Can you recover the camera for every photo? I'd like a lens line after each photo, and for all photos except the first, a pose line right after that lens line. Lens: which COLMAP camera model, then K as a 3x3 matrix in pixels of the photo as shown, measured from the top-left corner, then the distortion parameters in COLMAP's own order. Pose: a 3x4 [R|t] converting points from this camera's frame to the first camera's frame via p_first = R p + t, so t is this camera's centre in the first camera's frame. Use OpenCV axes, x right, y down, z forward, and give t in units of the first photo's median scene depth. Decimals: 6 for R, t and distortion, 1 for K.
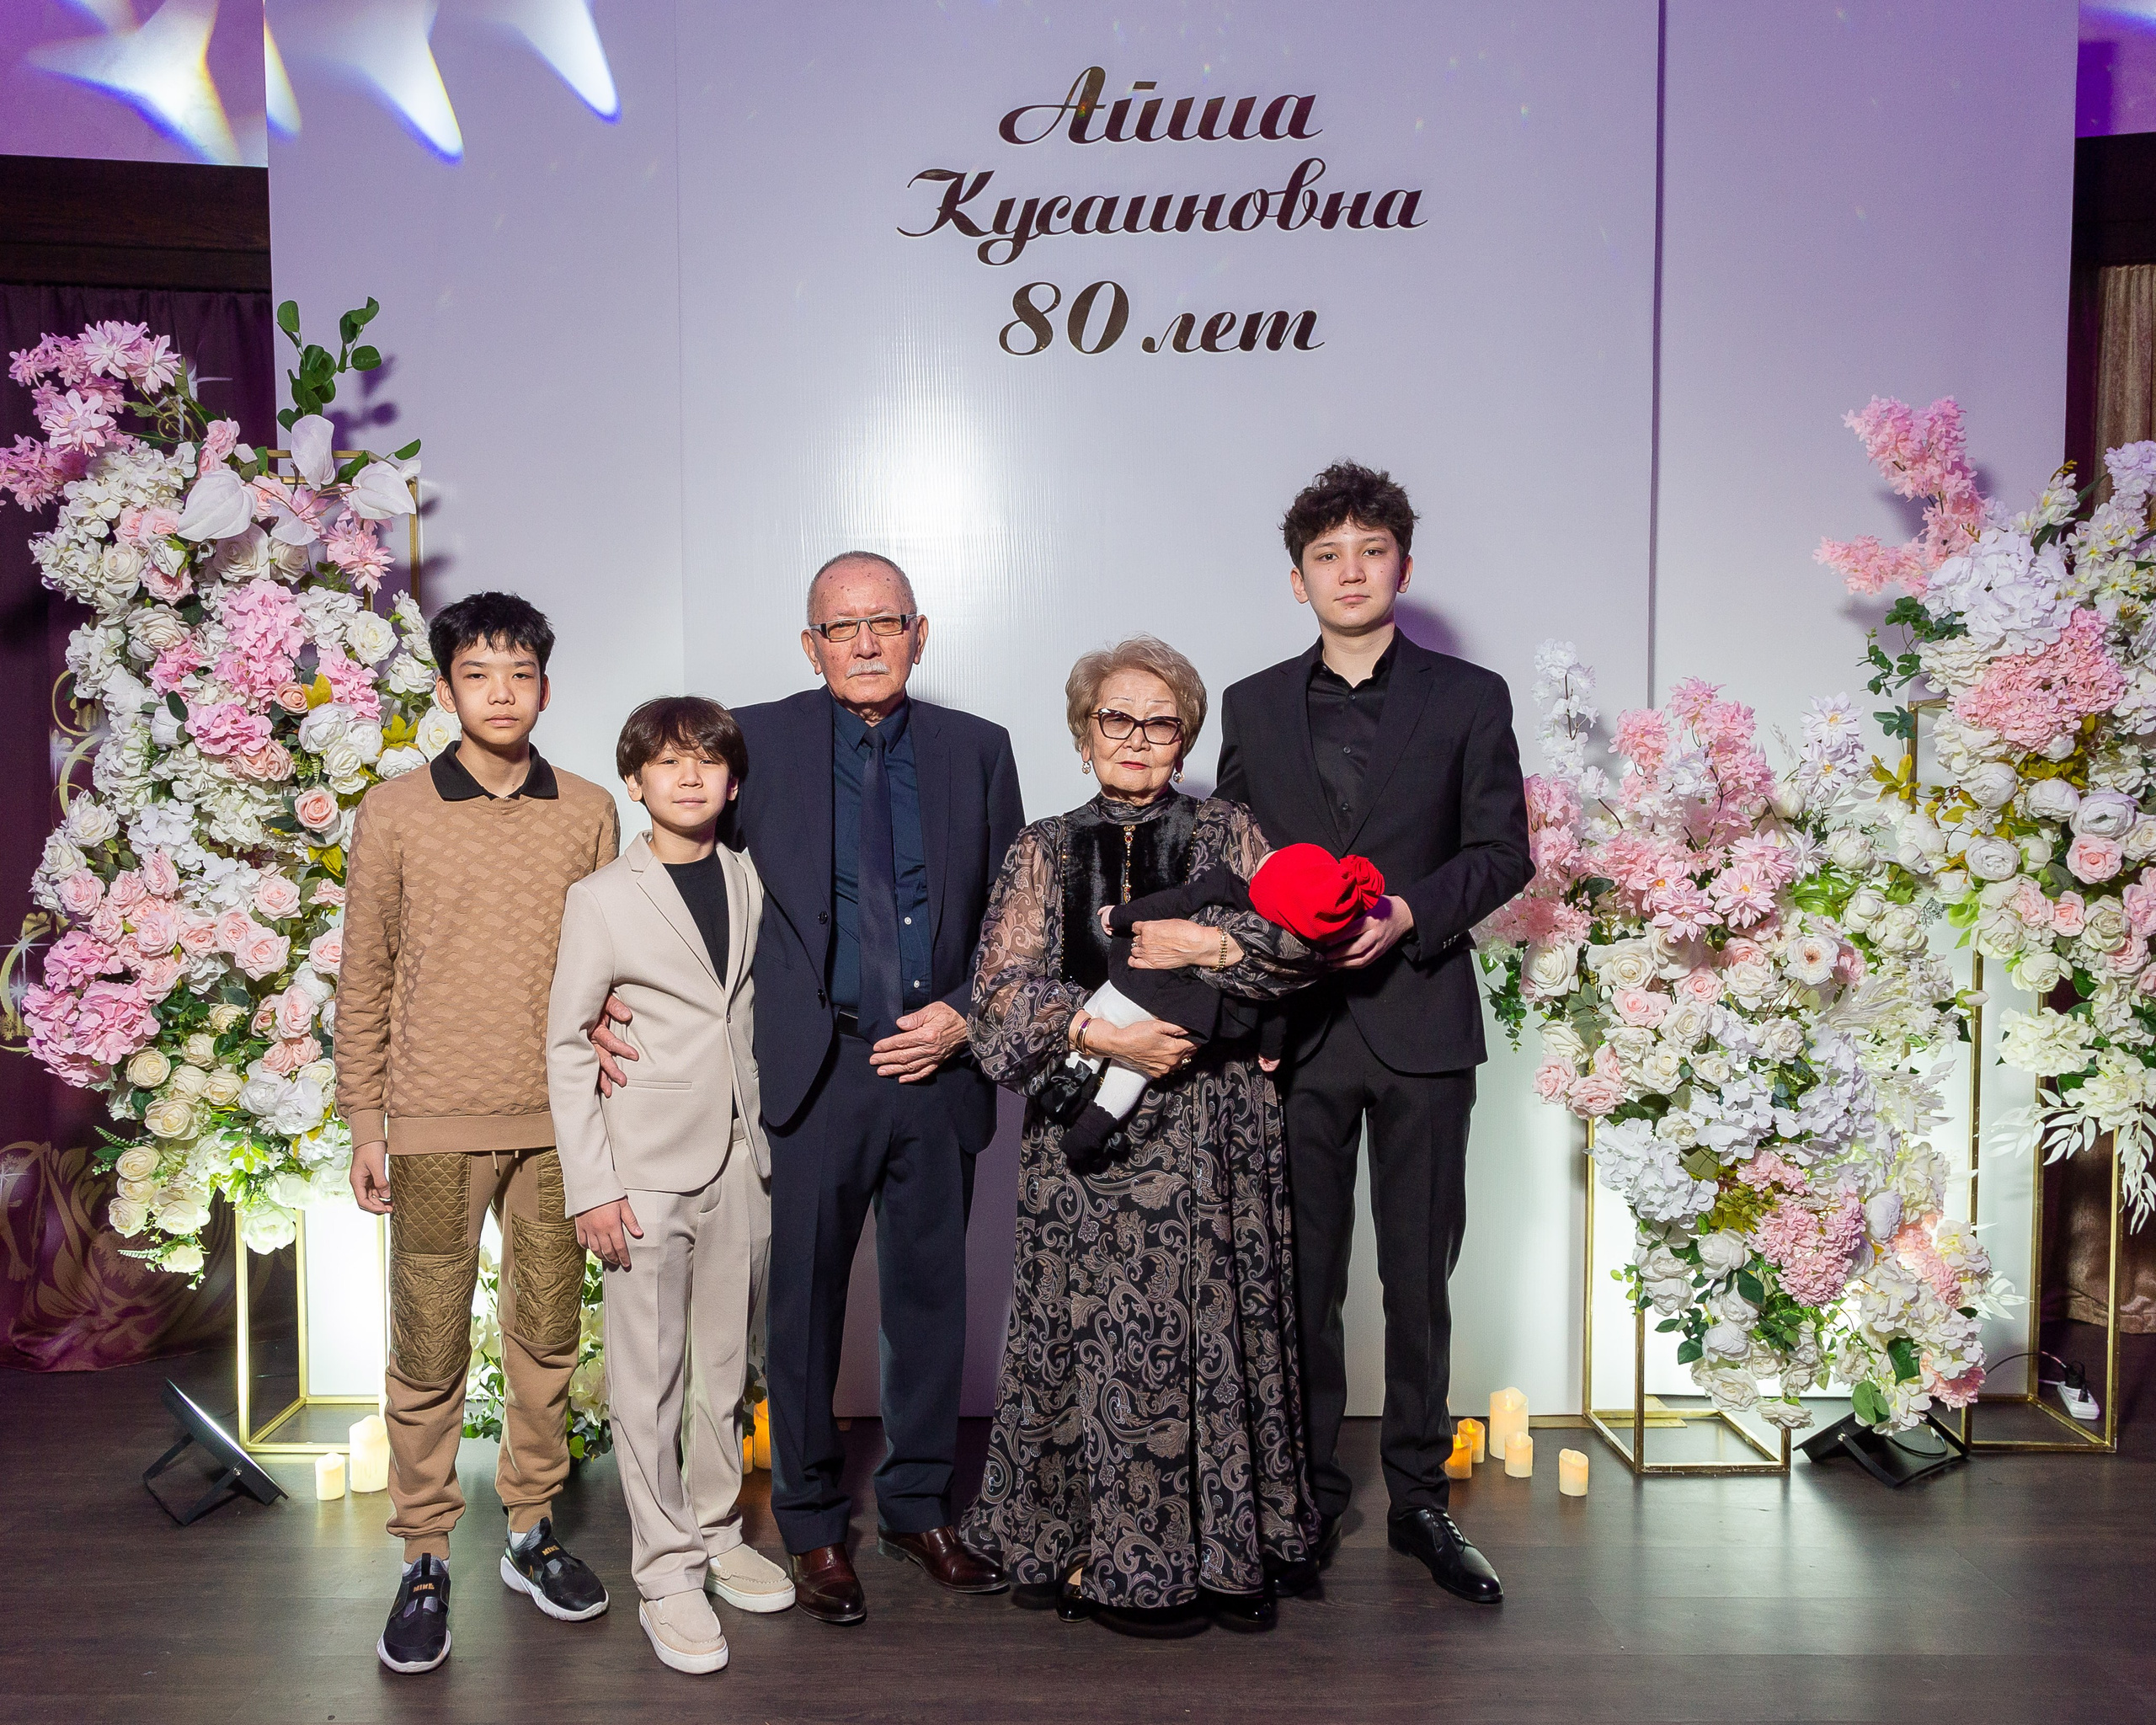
lens RADIAL K [[1850.0, 0, 985.4], [0, 1850.0, 874.2], [0, 0, 1]] dist [0.030521, -0.017586]
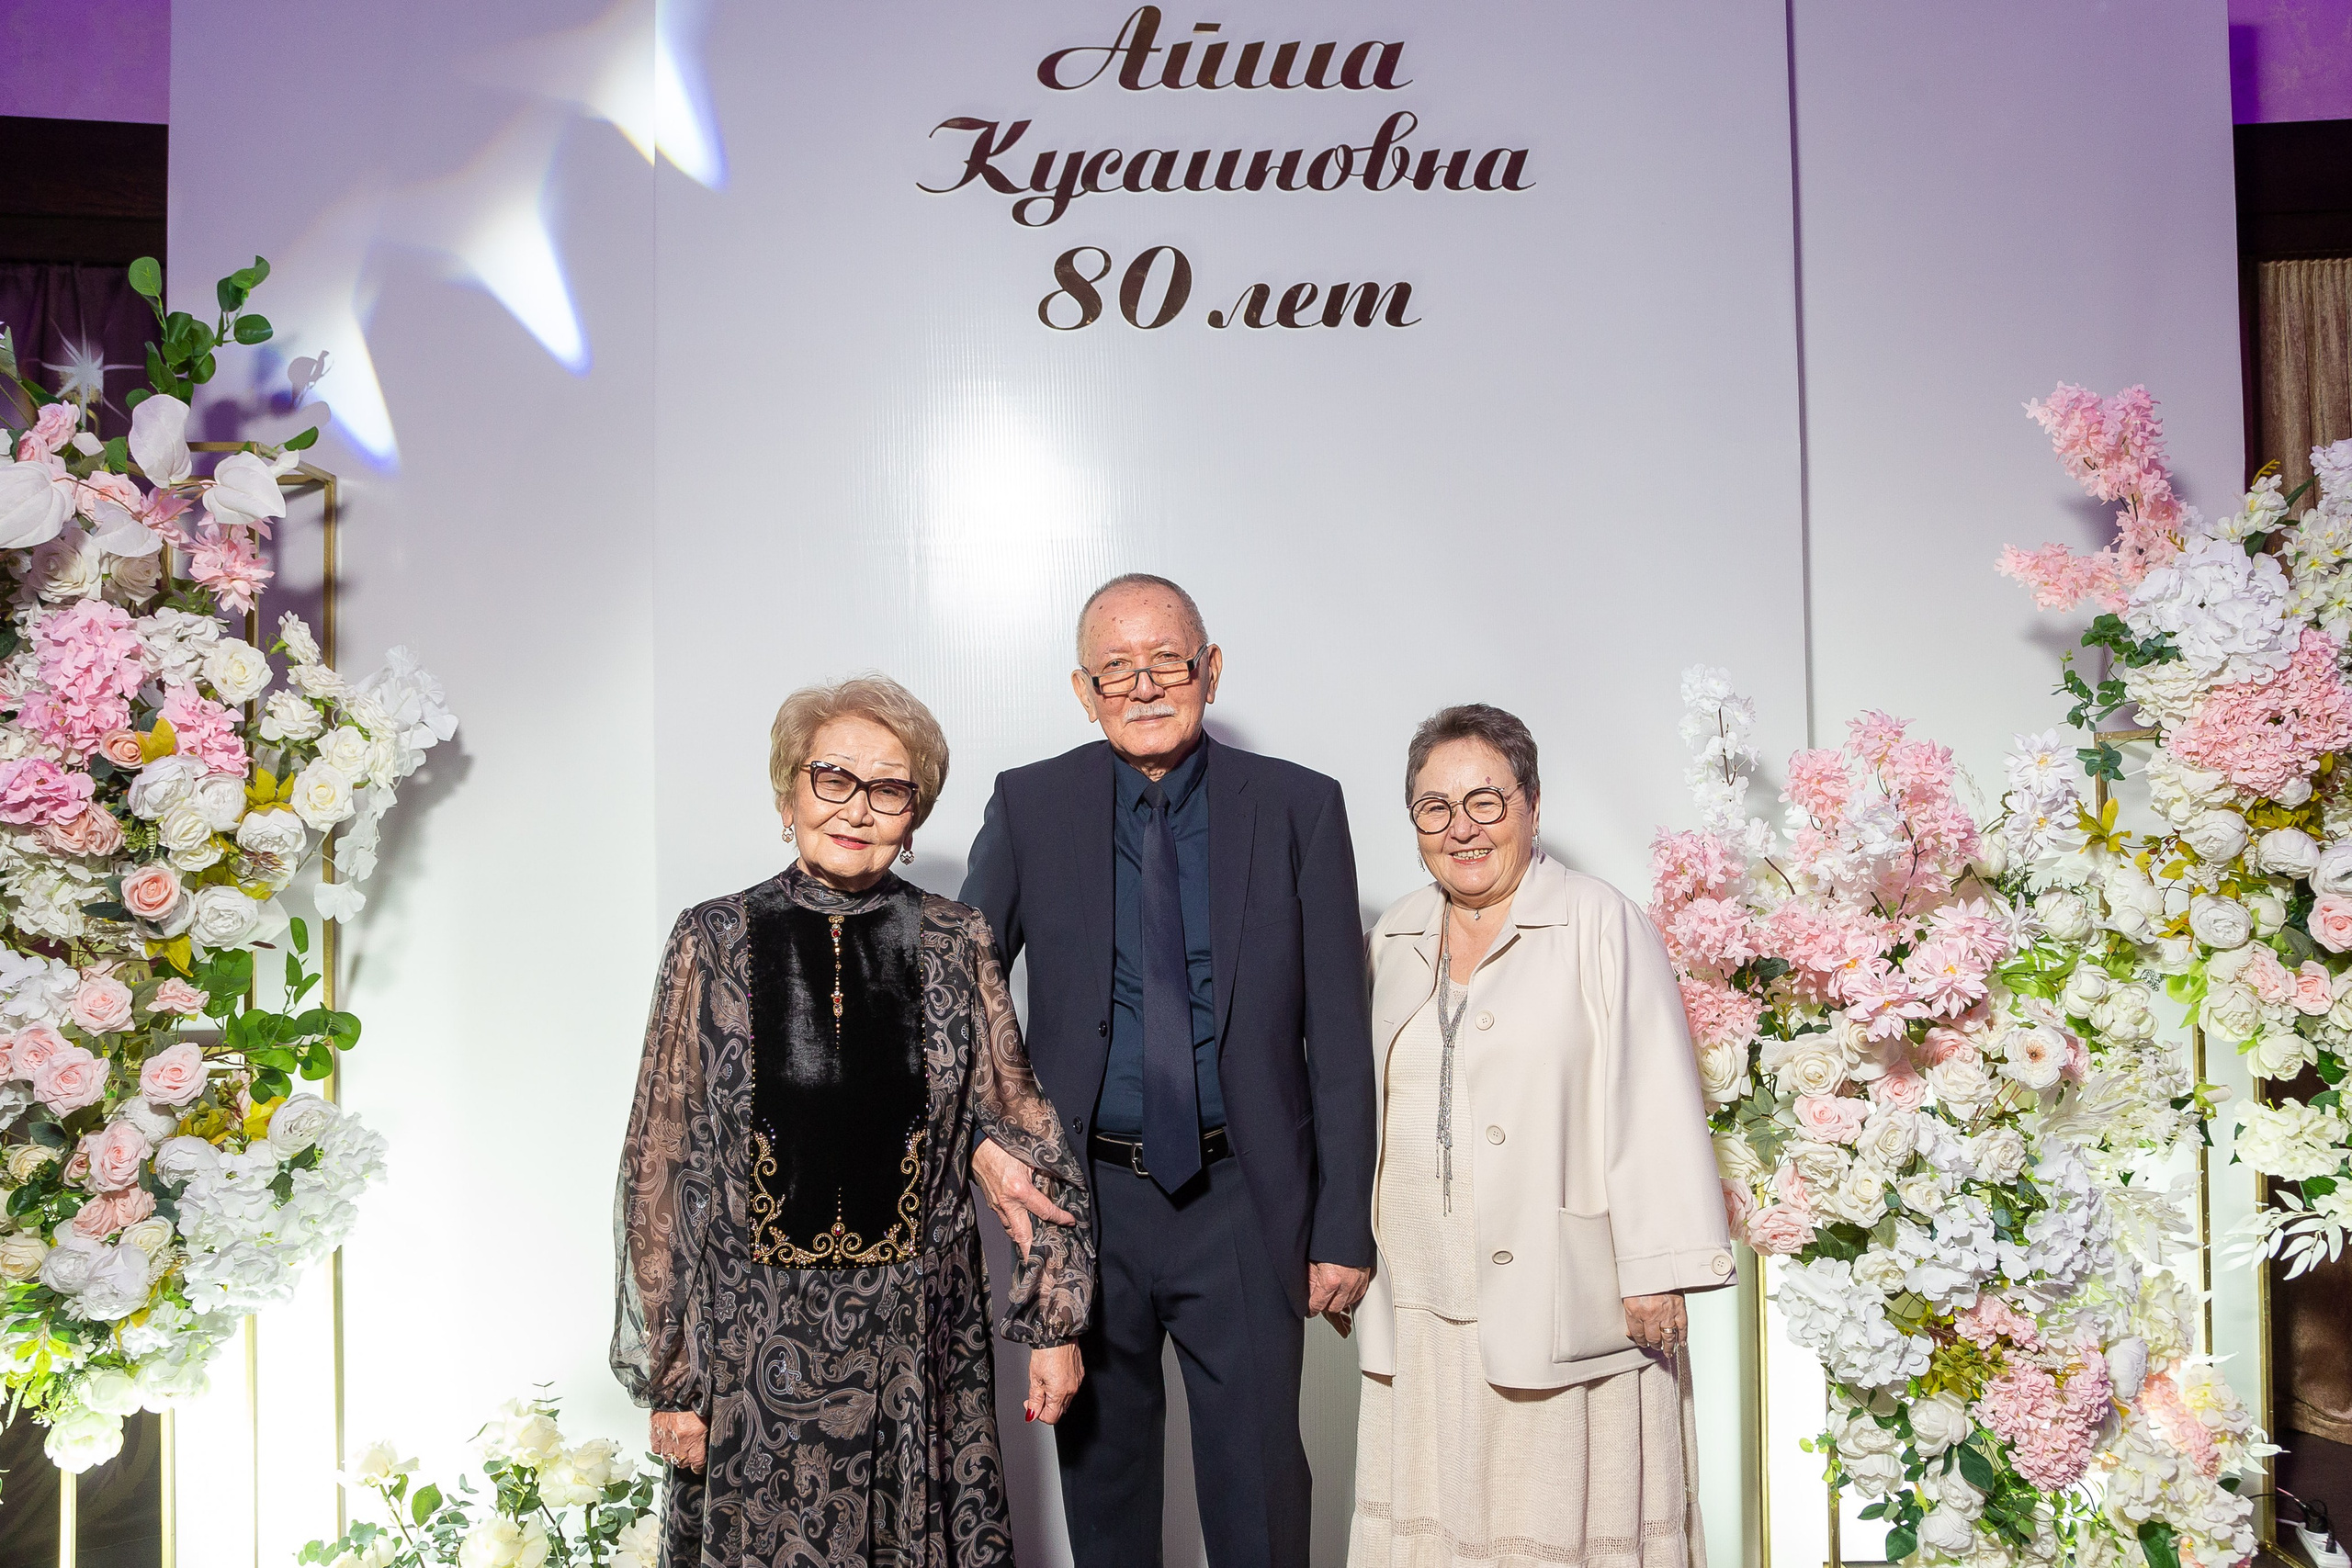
lens RADIAL K [[1884.6, 0, 1205.7], [0, 1884.6, 729.7], [0, 0, 1]] dist [-0.031941, 0.017911]
pose [[0.997689, -0.007853, 0.067492, 0.027004], [0.013637, 0.996230, -0.085678, -0.029452], [-0.066564, 0.086401, 0.994034, 0.185908]]
